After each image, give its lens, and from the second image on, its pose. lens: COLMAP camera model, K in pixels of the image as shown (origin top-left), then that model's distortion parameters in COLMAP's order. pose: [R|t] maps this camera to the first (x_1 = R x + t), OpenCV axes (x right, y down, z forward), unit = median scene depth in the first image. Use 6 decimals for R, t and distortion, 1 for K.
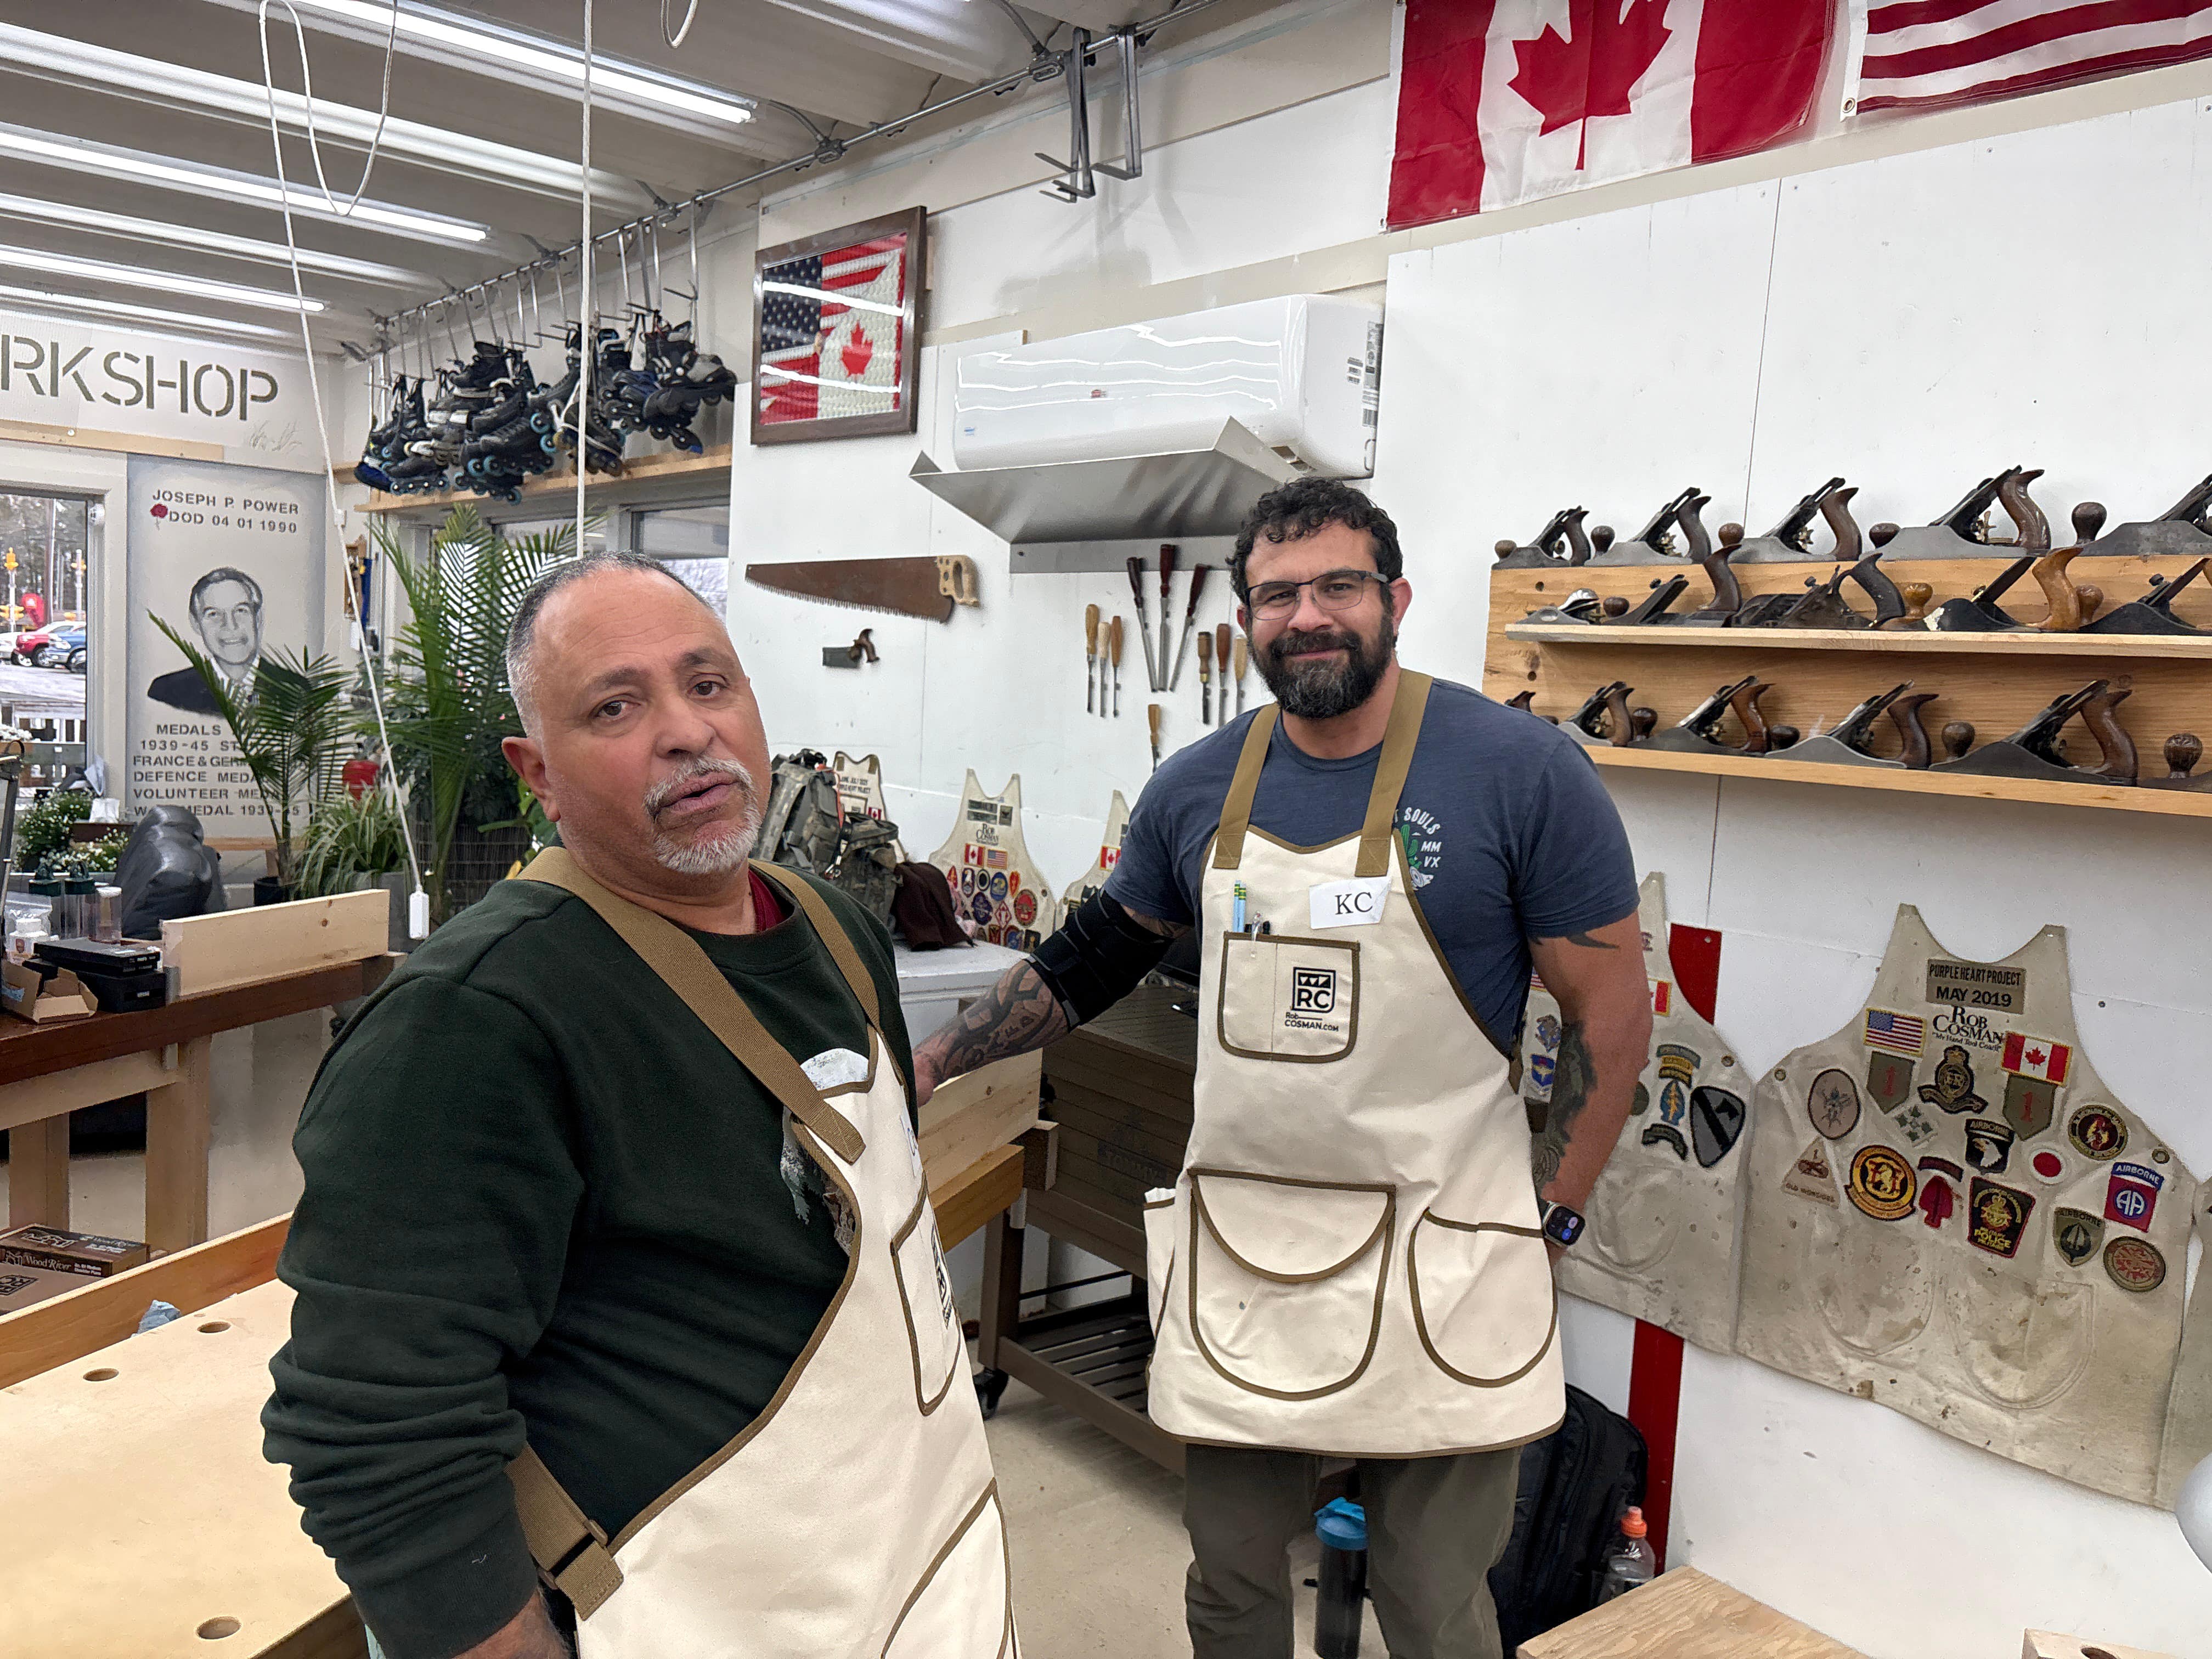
lens RADIAL K [[1717.9, 0, 1106.0], [0, 1717.9, 829.5], [0, 0, 1]] dist [0.024159, -0.005476]
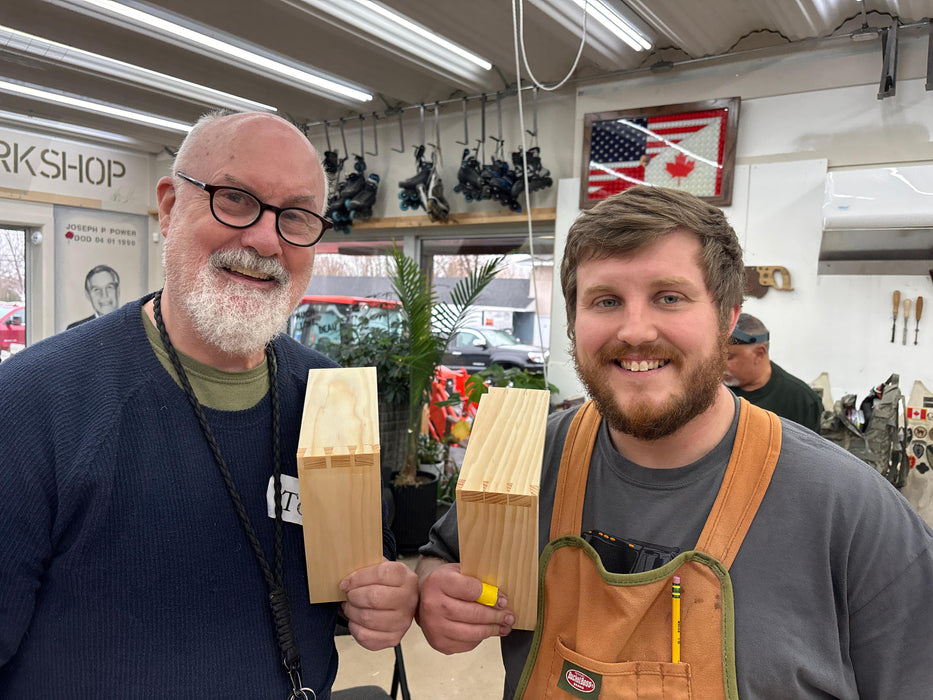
lens RADIAL K [[690.1, 0, 466.5], [0, 690.1, 350.0], [0, 0, 1]] dist [0.060751, -0.080066]
pose [[0.955811, -0.049103, 0.289852, -0.454332], [0.050246, 0.998731, 0.003500, -0.053182], [-0.289656, 0.011219, 0.957065, 0.203525]]
